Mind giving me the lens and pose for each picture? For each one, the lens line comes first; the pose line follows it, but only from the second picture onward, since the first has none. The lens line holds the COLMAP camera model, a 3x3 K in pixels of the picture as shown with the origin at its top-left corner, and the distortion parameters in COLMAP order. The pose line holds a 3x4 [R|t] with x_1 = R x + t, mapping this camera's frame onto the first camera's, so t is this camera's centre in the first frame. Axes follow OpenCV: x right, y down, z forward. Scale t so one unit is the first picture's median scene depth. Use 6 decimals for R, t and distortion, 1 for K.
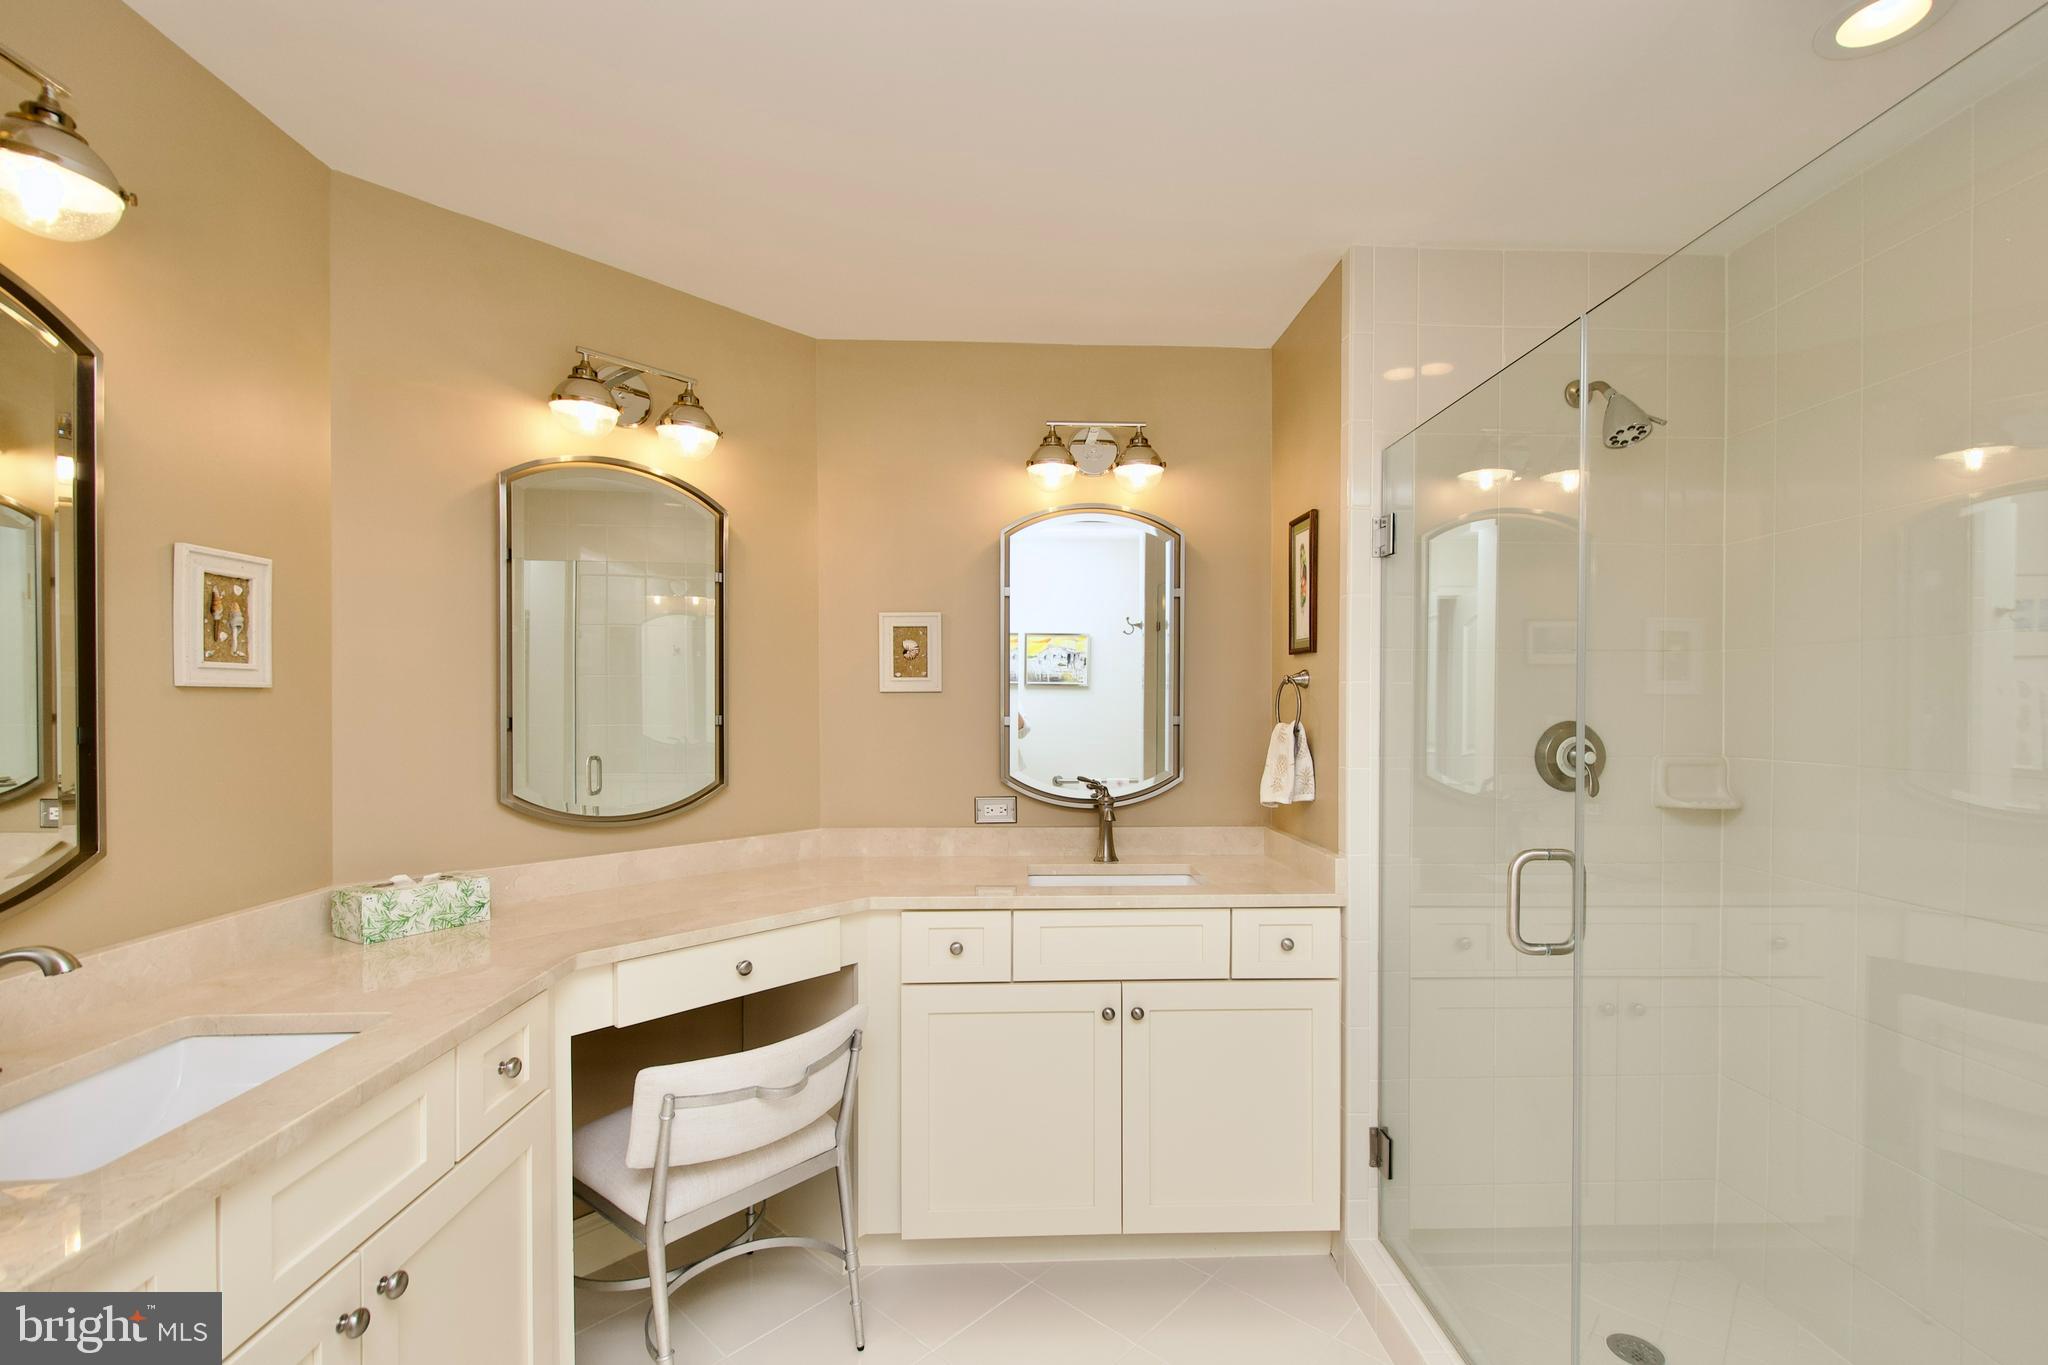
lens RADIAL K [[900.5, 0, 1039.2], [0, 900.5, 708.0], [0, 0, 1]] dist [0.004411, -0.003312]
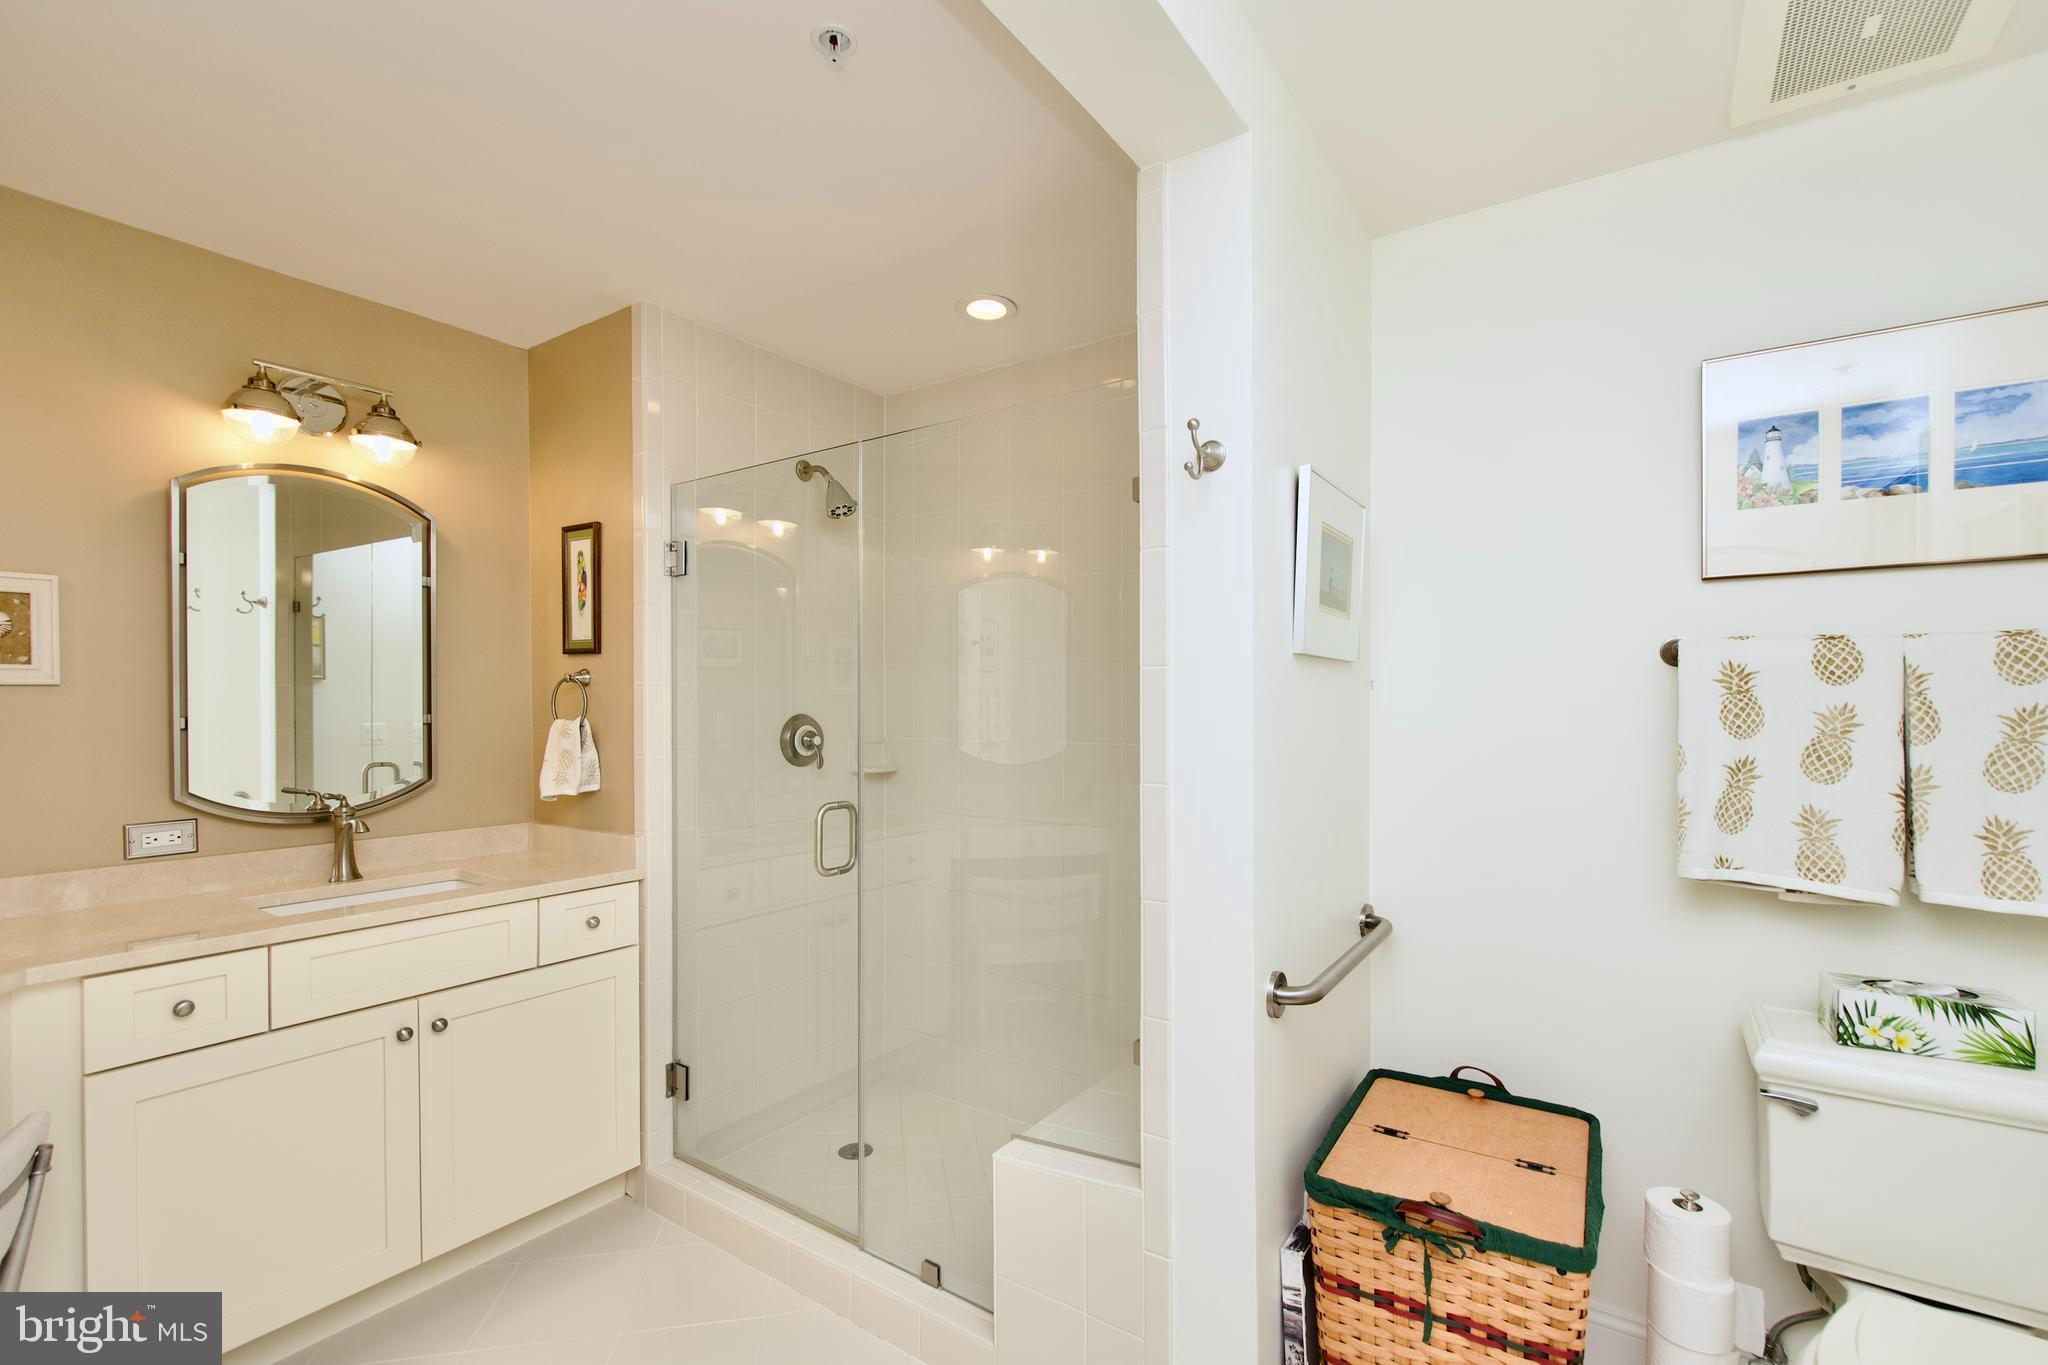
lens RADIAL K [[900.5, 0, 1033.3], [0, 900.5, 698.5], [0, 0, 1]] dist [0.004411, -0.003312]
pose [[0.602884, 0.000955, 0.797828, -0.267118], [0.003672, 0.999985, -0.003972, -0.001494], [-0.797820, 0.005324, 0.602872, -0.080704]]
